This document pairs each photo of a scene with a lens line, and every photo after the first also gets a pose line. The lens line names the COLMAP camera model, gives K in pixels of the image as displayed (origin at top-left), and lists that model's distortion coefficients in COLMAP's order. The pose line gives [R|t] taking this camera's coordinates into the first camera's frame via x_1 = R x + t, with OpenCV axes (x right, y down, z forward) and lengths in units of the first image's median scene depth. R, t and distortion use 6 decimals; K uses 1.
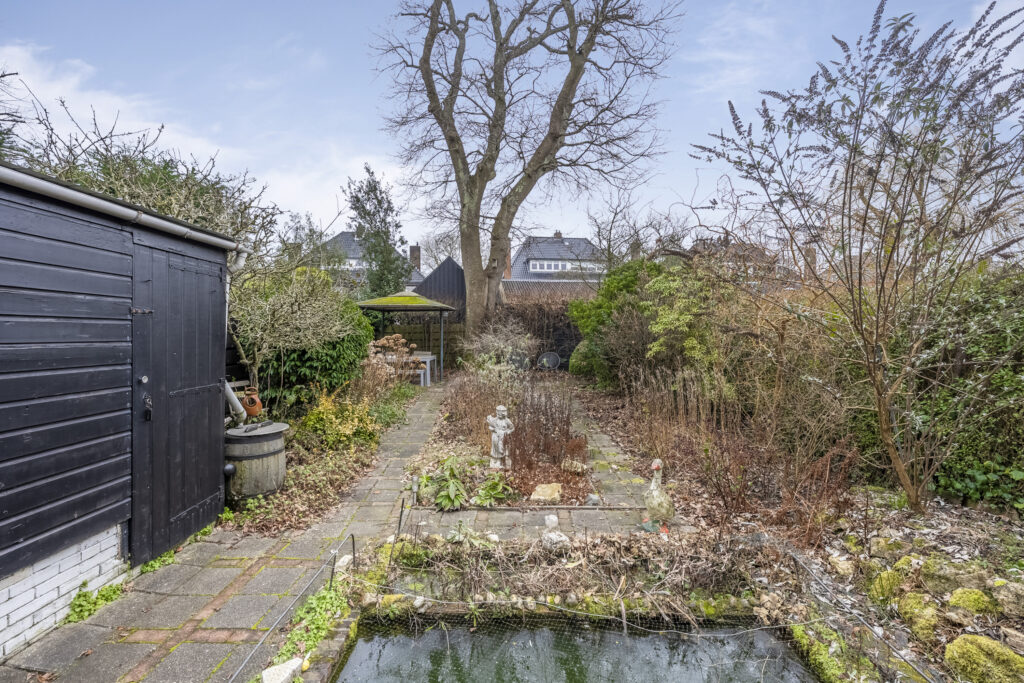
lens RADIAL K [[437.9, 0, 512.1], [0, 437.9, 327.4], [0, 0, 1]] dist [-0.012442, 0.001002]
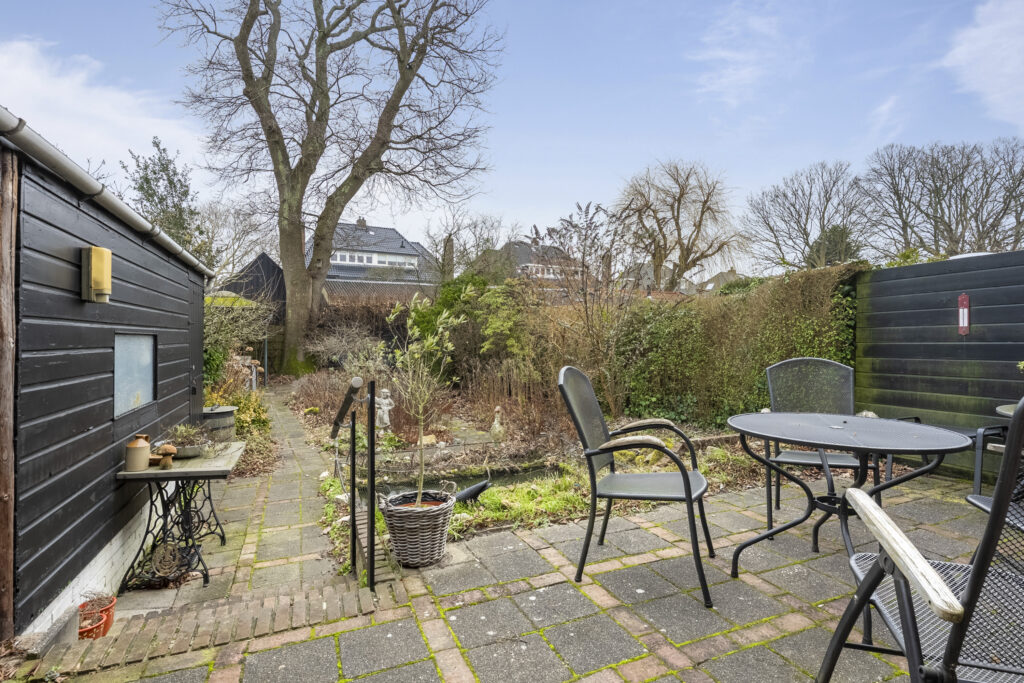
lens RADIAL K [[495.7, 0, 516.0], [0, 495.7, 325.5], [0, 0, 1]] dist [-0.011734, -0.000535]
pose [[0.914748, 0.001875, 0.404020, -0.085567], [0.000310, 0.999986, -0.005344, -0.003446], [-0.404025, 0.005014, 0.914734, -0.180306]]
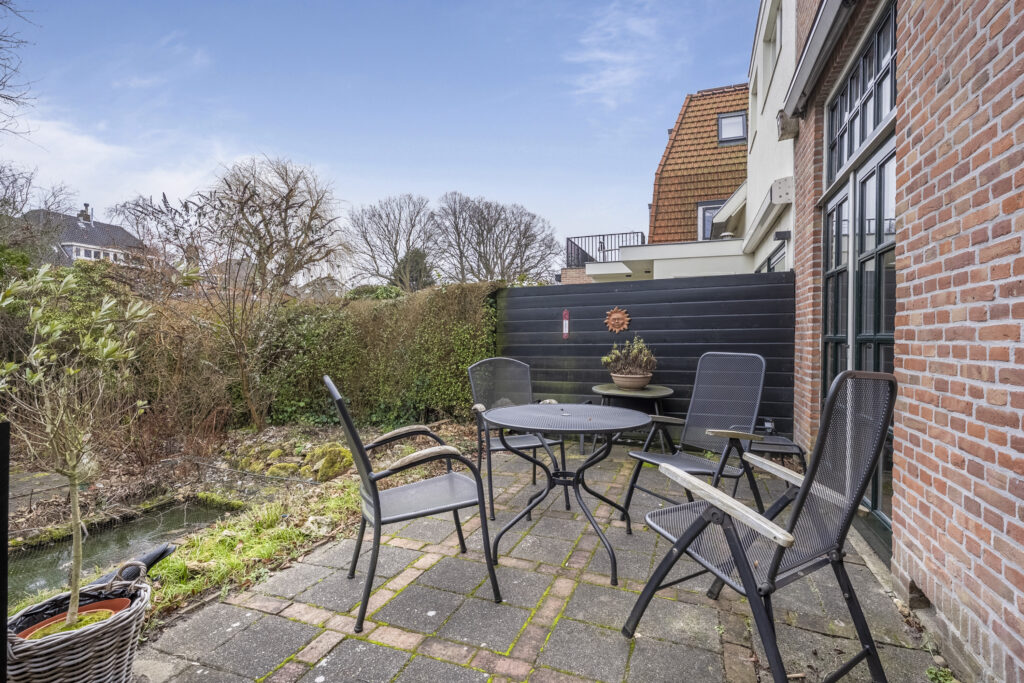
lens RADIAL K [[467.8, 0, 511.5], [0, 467.8, 332.9], [0, 0, 1]] dist [-0.009938, 0.000668]
pose [[0.357950, 0.006947, 0.933715, -0.102889], [-0.016704, 0.999860, -0.001036, -0.003247], [-0.933591, -0.015226, 0.358016, -0.133637]]
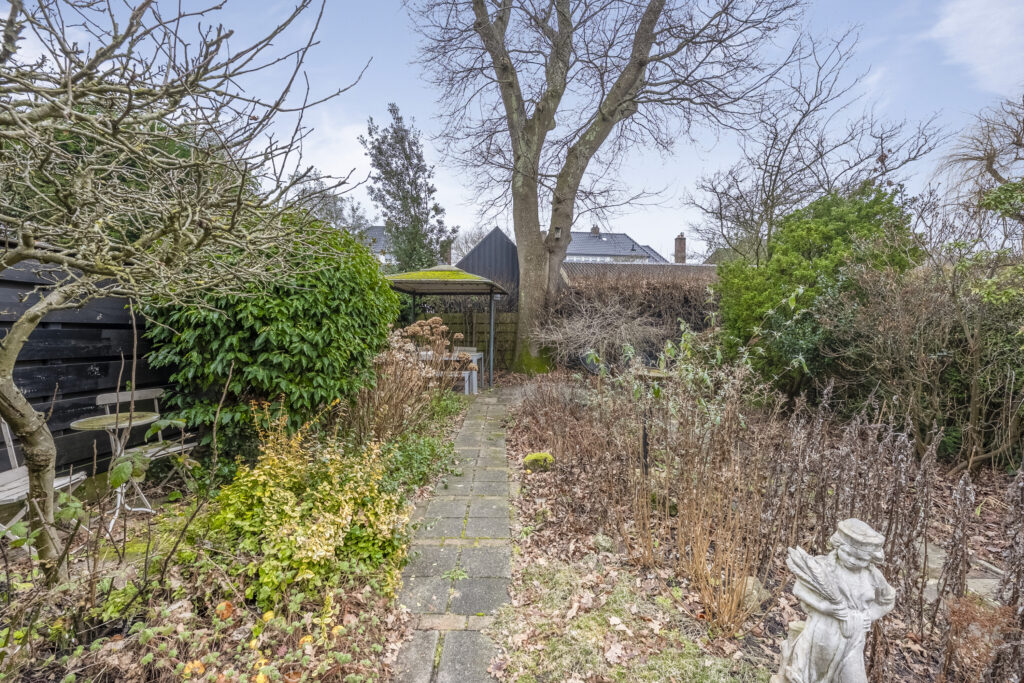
lens RADIAL K [[443.7, 0, 517.3], [0, 443.7, 348.0], [0, 0, 1]] dist [0.001442, -0.000669]
pose [[0.998506, 0.016561, -0.052070, -0.068503], [-0.014261, 0.998919, 0.044242, 0.019978], [0.052746, -0.043433, 0.997663, 0.223156]]
